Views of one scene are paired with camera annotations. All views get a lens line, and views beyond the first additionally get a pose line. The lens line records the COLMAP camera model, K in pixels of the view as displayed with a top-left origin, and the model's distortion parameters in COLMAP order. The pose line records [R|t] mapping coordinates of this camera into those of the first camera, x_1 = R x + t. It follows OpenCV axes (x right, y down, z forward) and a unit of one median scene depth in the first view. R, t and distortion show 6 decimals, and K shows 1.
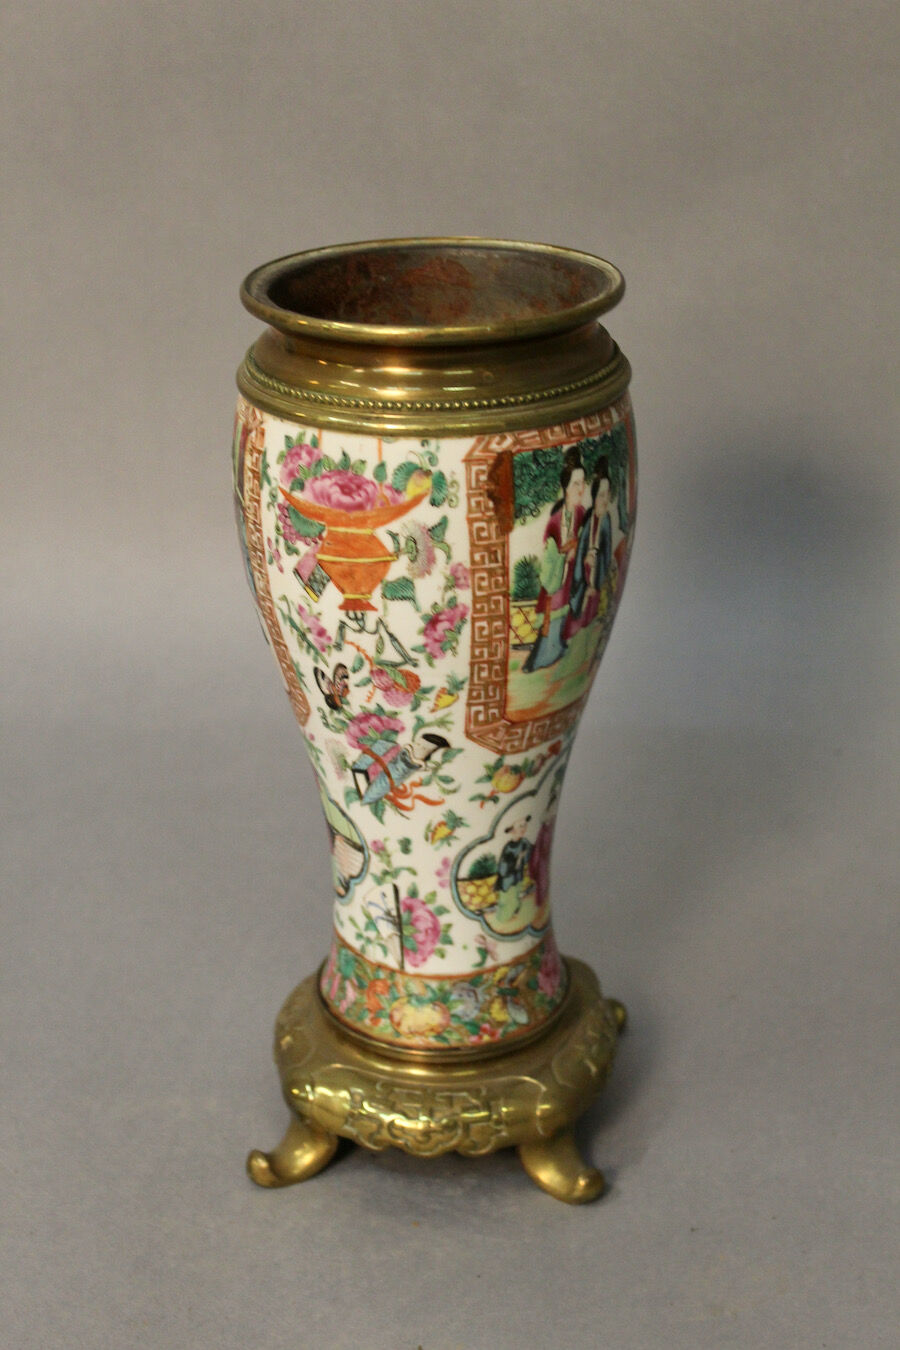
lens RADIAL K [[2215.5, 0, 450.0], [0, 2215.5, 675.0], [0, 0, 1]] dist [-0.014623, 0.001084]
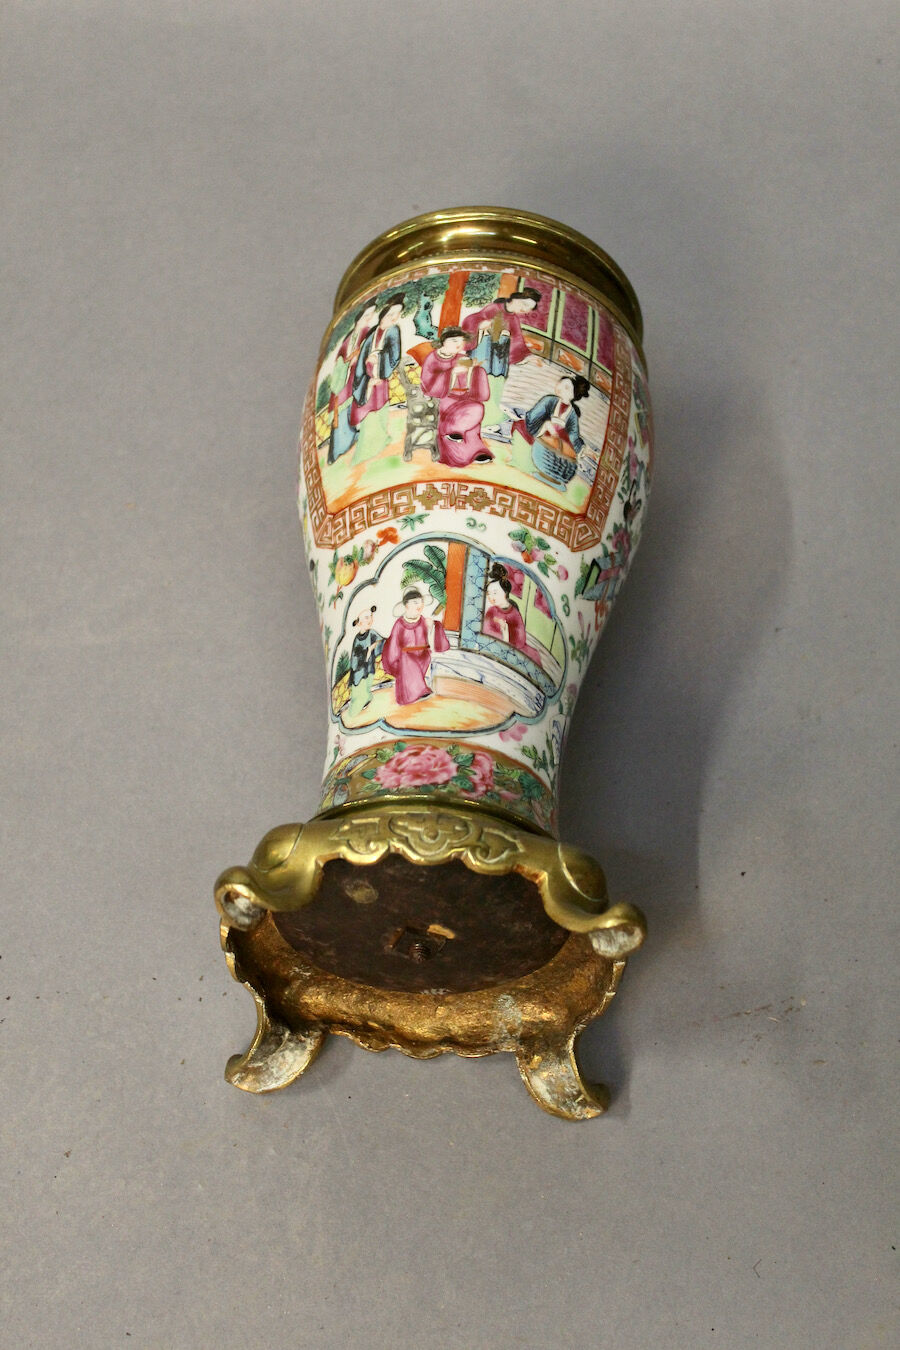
lens RADIAL K [[2215.5, 0, 450.0], [0, 2215.5, 675.0], [0, 0, 1]] dist [-0.014623, 0.001084]
pose [[0.155725, -0.590087, -0.792178, 0.853326], [-0.469973, 0.661118, -0.584848, 0.683774], [0.868835, 0.463378, -0.174373, 1.282698]]
